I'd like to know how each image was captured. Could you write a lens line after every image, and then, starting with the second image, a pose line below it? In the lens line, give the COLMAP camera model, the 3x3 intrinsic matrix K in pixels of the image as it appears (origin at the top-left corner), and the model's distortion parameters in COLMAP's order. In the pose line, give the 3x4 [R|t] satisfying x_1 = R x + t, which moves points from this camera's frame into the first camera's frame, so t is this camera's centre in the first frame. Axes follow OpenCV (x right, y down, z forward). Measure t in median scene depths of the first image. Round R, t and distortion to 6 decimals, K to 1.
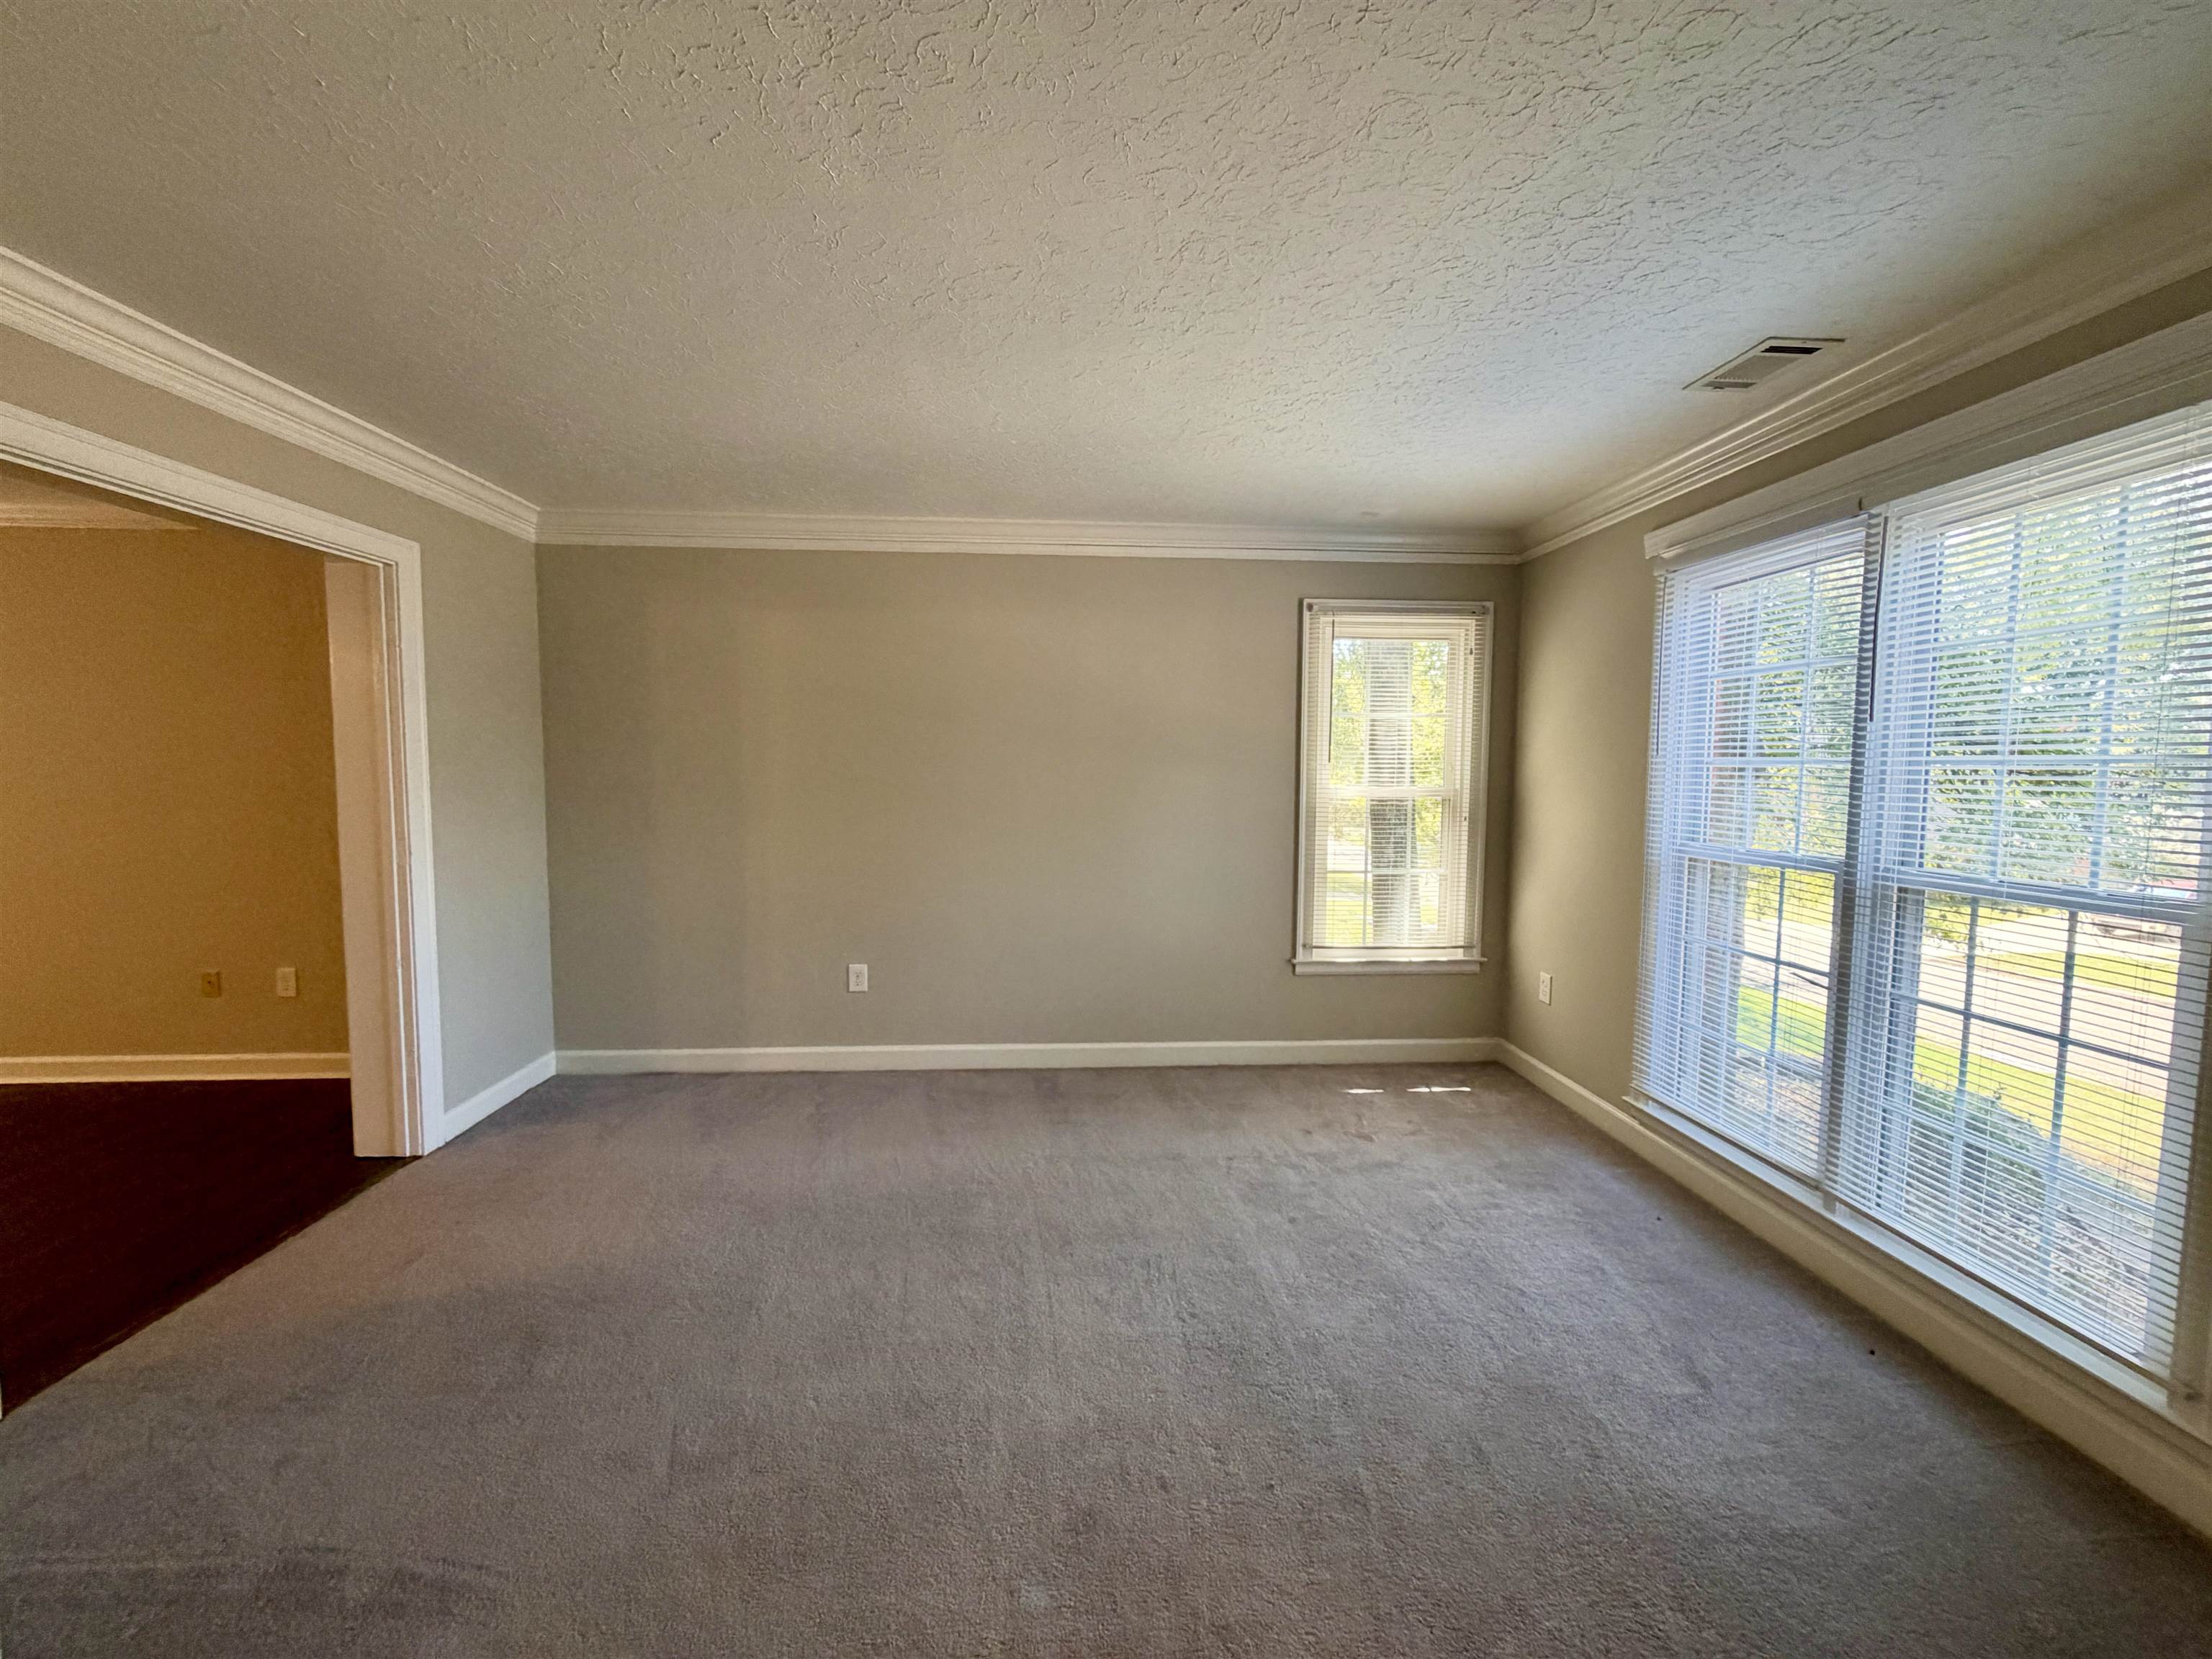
lens RADIAL K [[883.7, 0, 1106.0], [0, 883.7, 829.5], [0, 0, 1]] dist [0.000098, 0.000037]
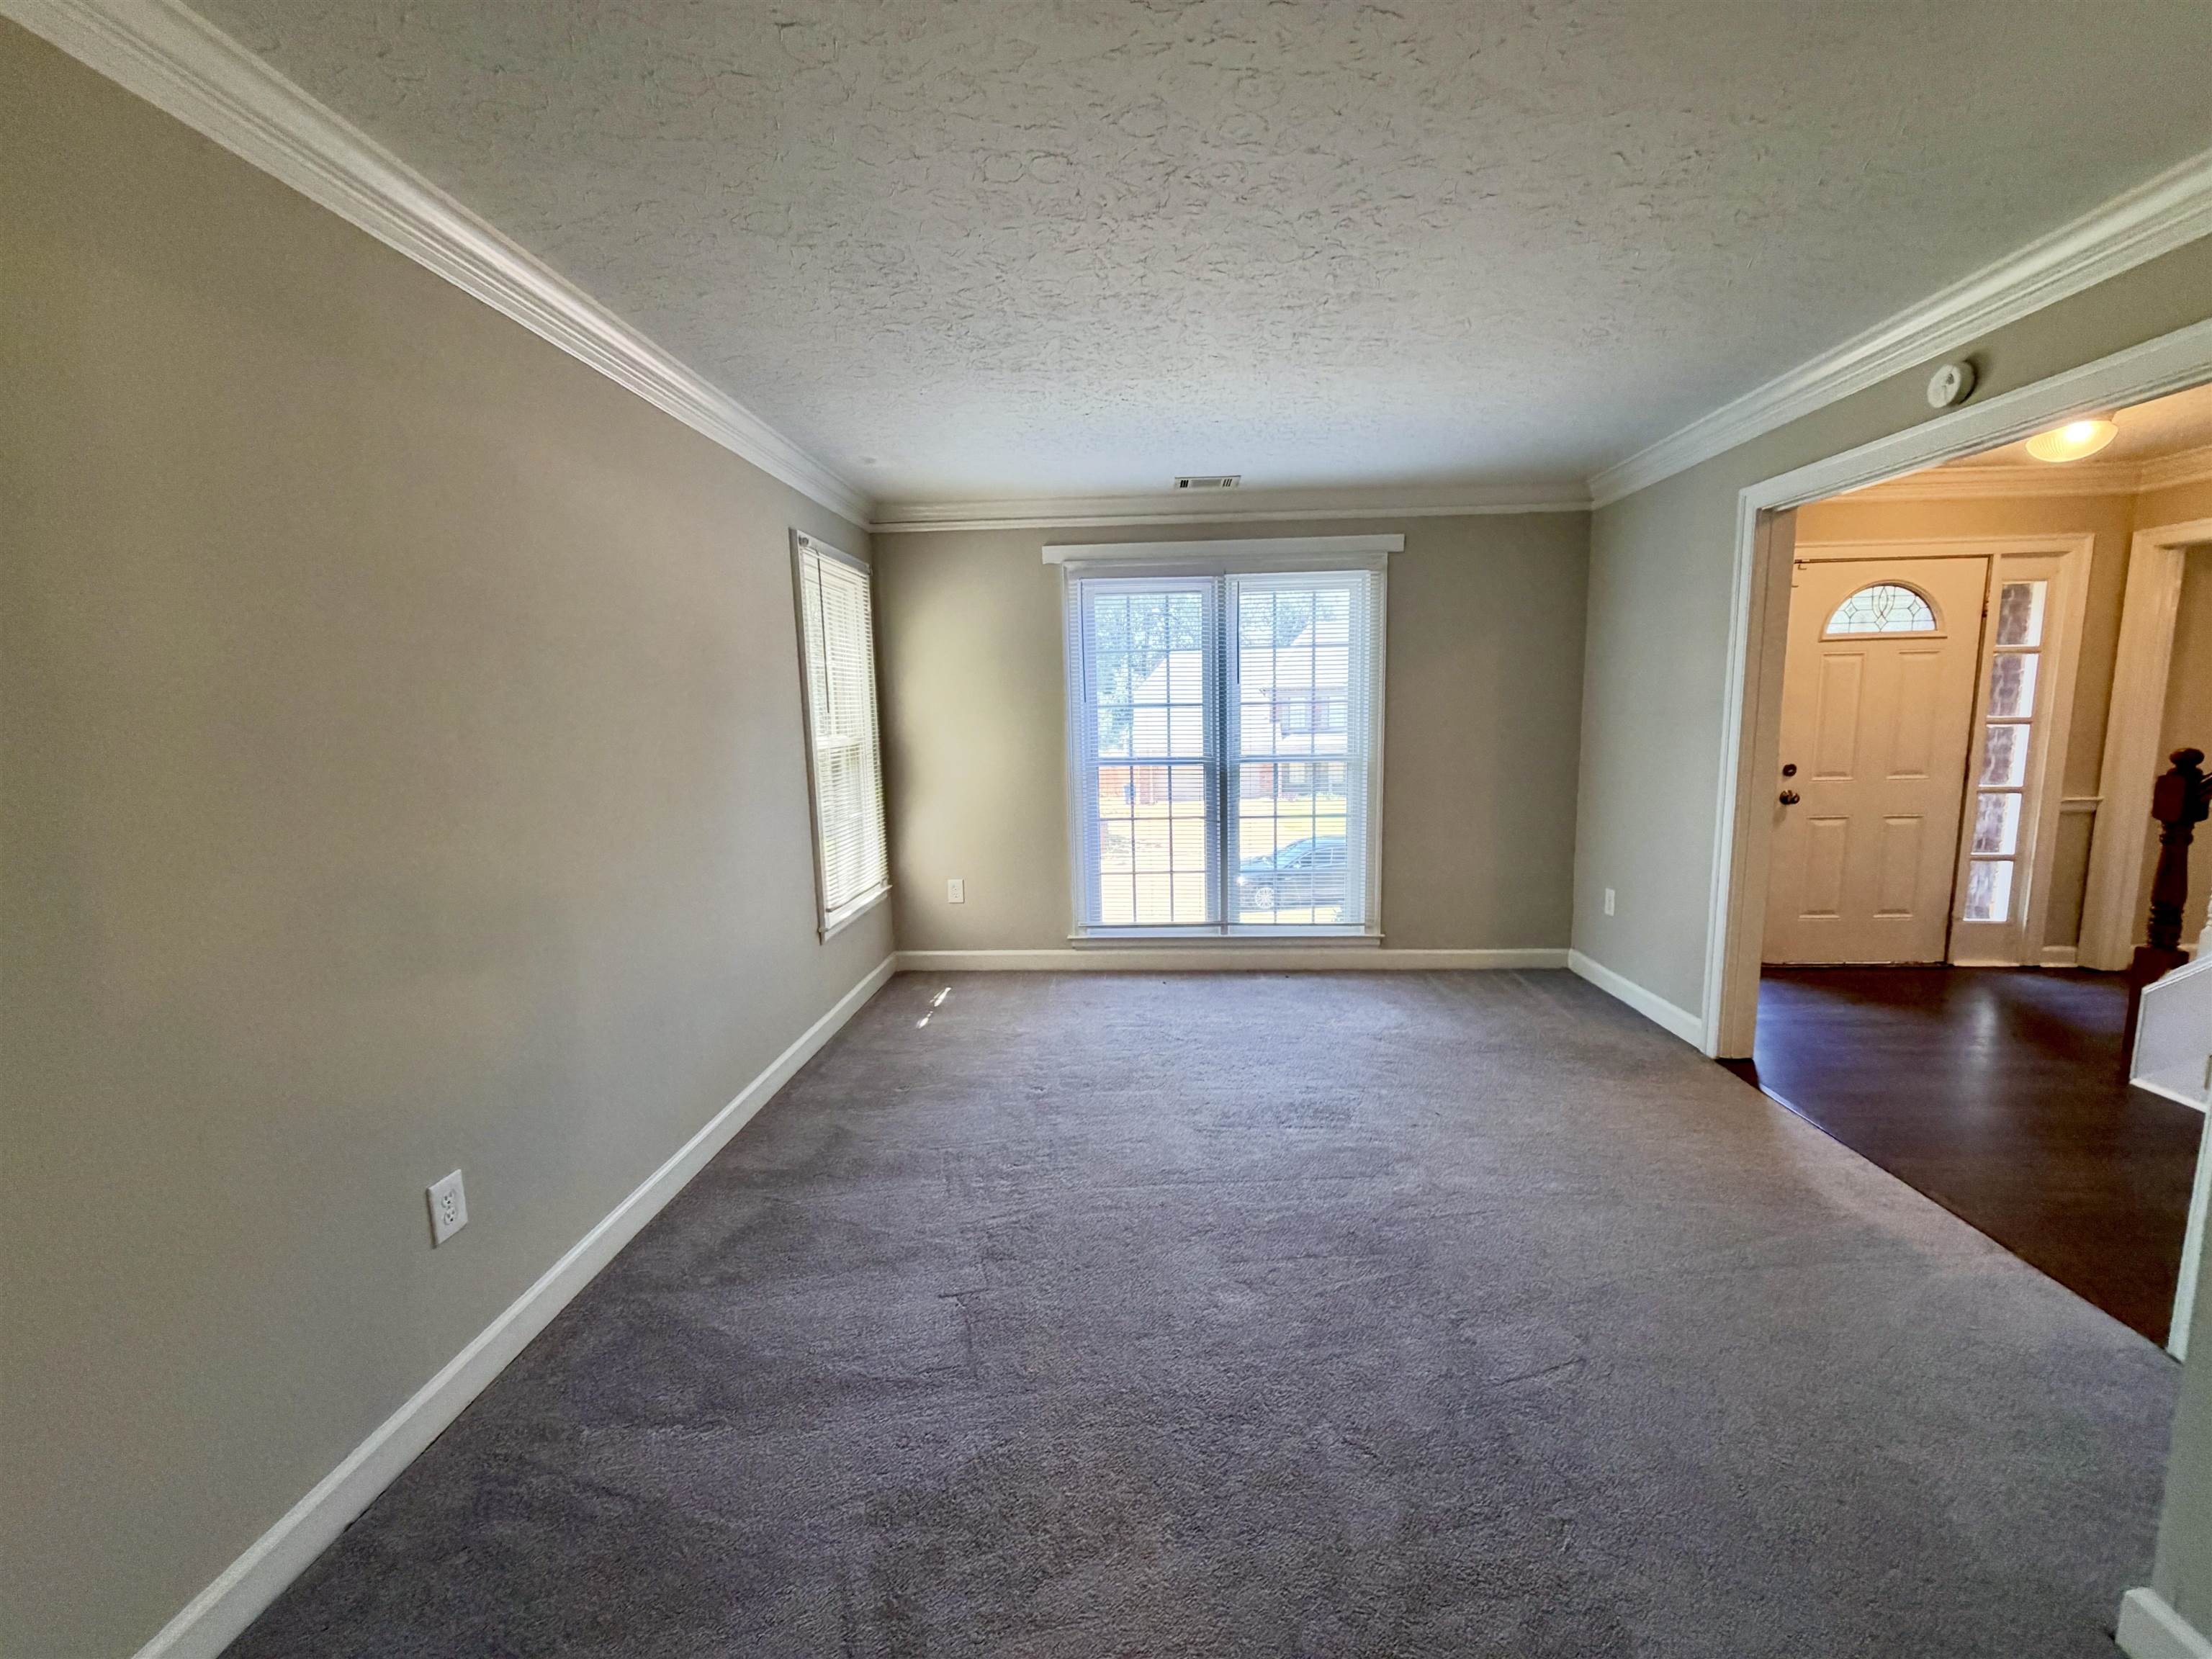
lens RADIAL K [[883.7, 0, 1106.0], [0, 883.7, 829.5], [0, 0, 1]] dist [0.000098, 0.000037]
pose [[0.110207, -0.142898, 0.983582, -0.718453], [0.093351, 0.986724, 0.132895, -0.054928], [-0.989515, 0.077172, 0.122083, 0.650181]]
